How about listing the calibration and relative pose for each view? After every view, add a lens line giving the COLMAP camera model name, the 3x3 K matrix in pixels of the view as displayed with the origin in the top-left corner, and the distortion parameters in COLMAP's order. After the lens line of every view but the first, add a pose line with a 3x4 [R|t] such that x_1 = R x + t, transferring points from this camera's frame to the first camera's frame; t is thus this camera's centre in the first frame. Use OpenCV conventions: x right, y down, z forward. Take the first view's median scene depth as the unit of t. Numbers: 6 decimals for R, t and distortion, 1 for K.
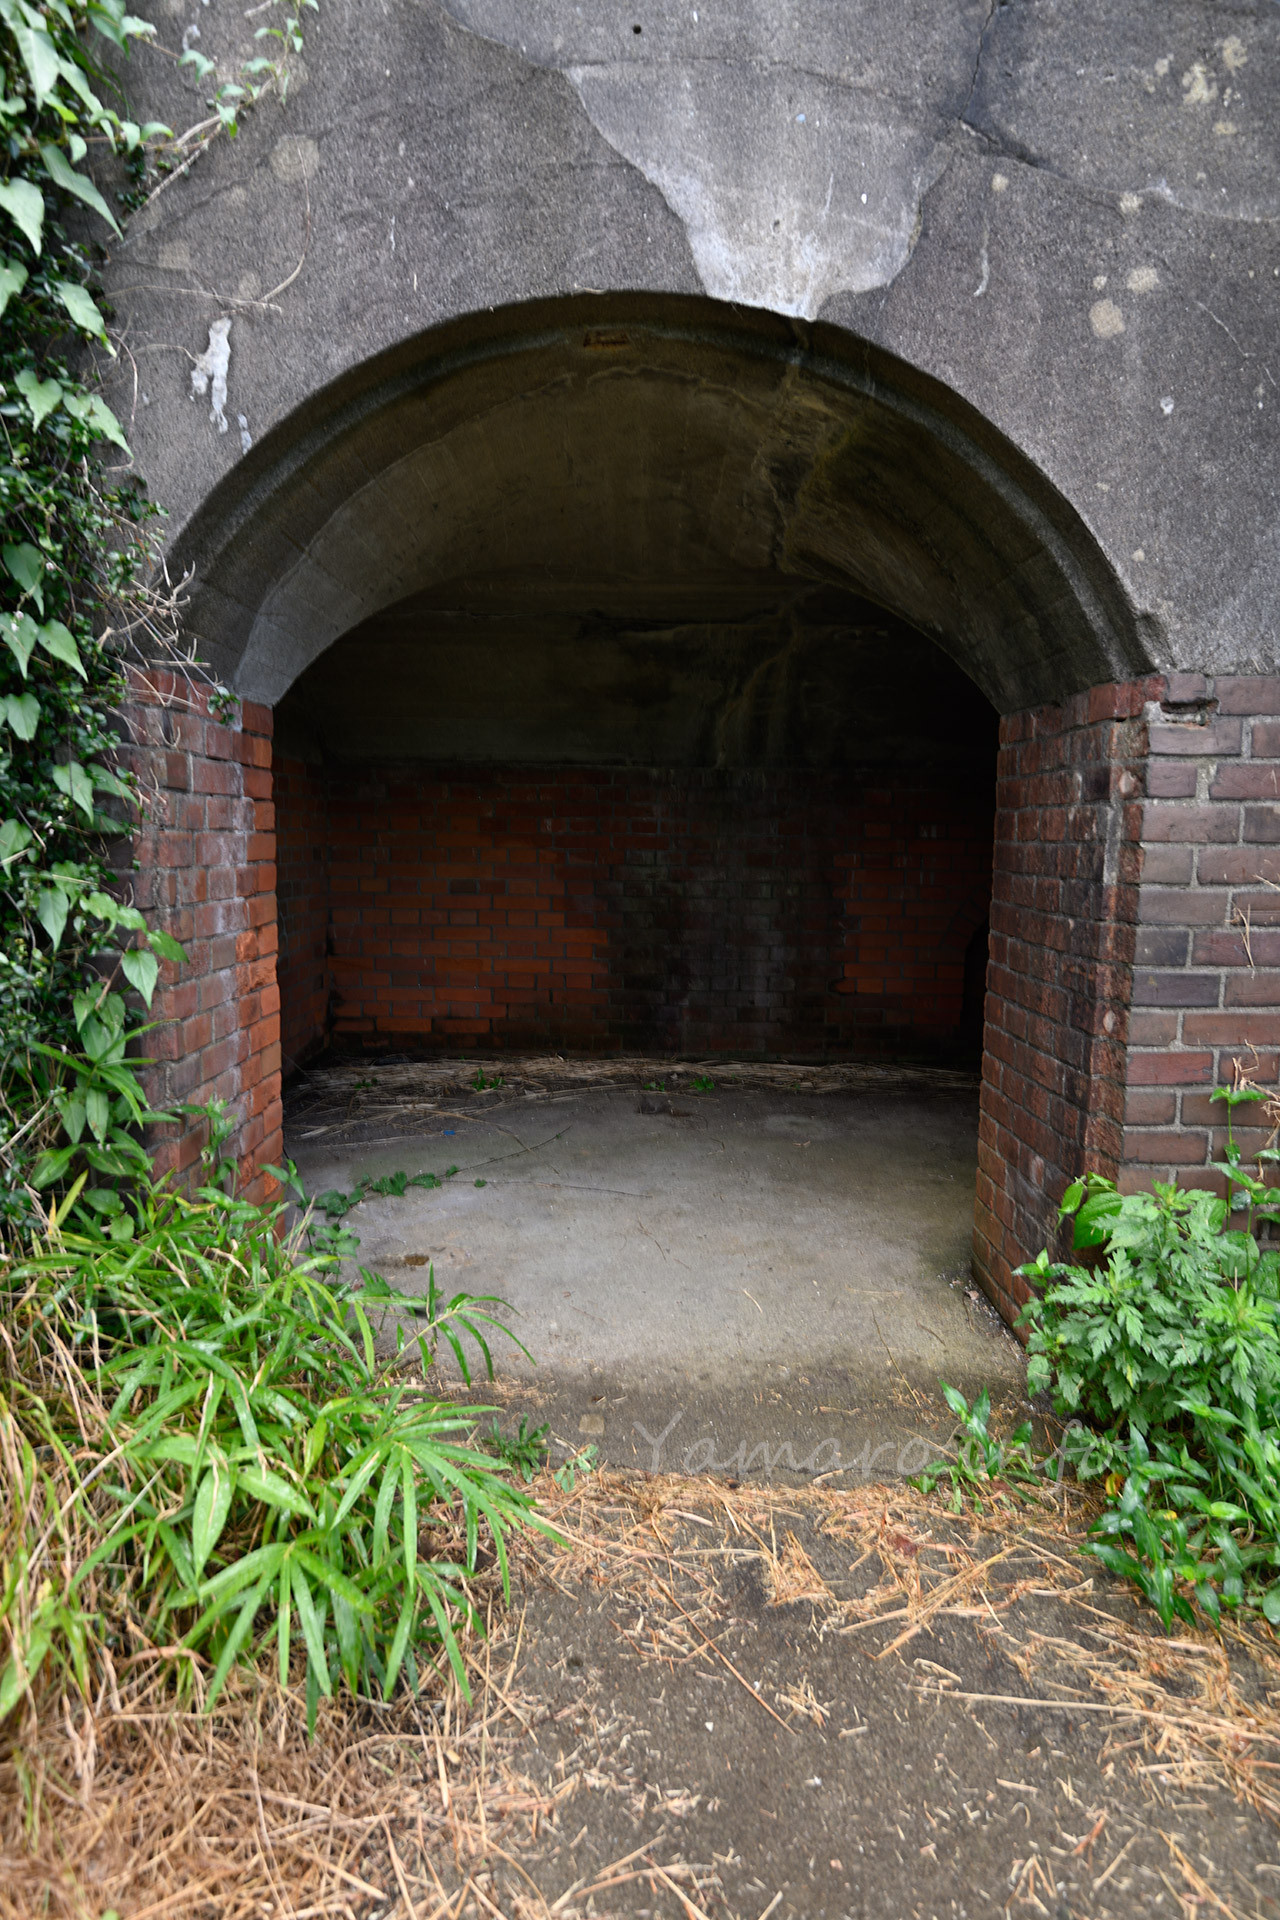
lens RADIAL K [[1036.3, 0, 640.7], [0, 1036.3, 954.8], [0, 0, 1]] dist [-0.026175, -0.001595]
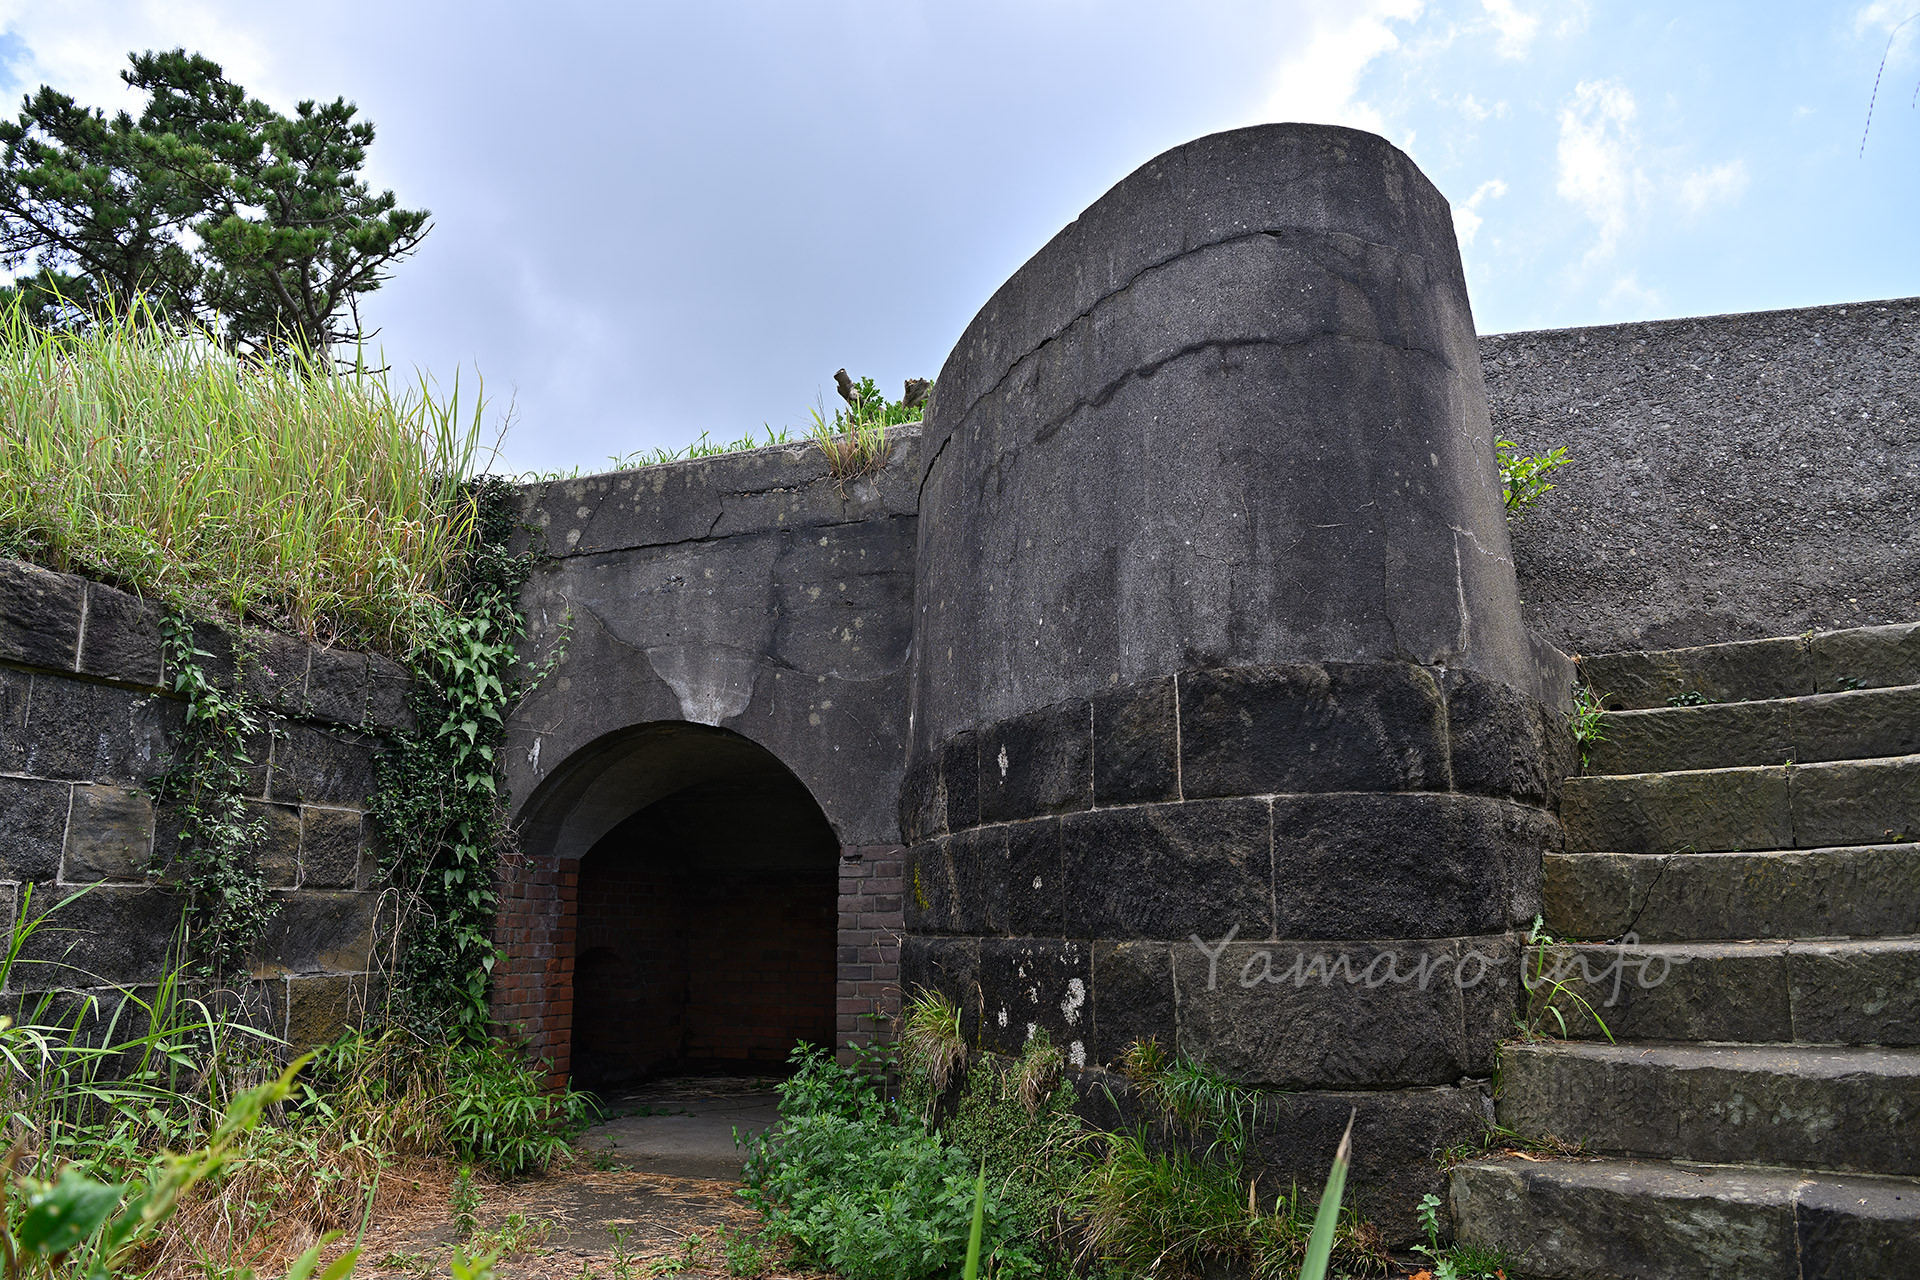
lens RADIAL K [[1366.7, 0, 956.9], [0, 1366.7, 635.1], [0, 0, 1]] dist [-0.049495, 0.003690]
pose [[0.953292, -0.077779, -0.291865, 1.922467], [-0.020814, 0.947065, -0.320366, 0.332927], [0.301332, 0.311477, 0.901211, -2.280357]]
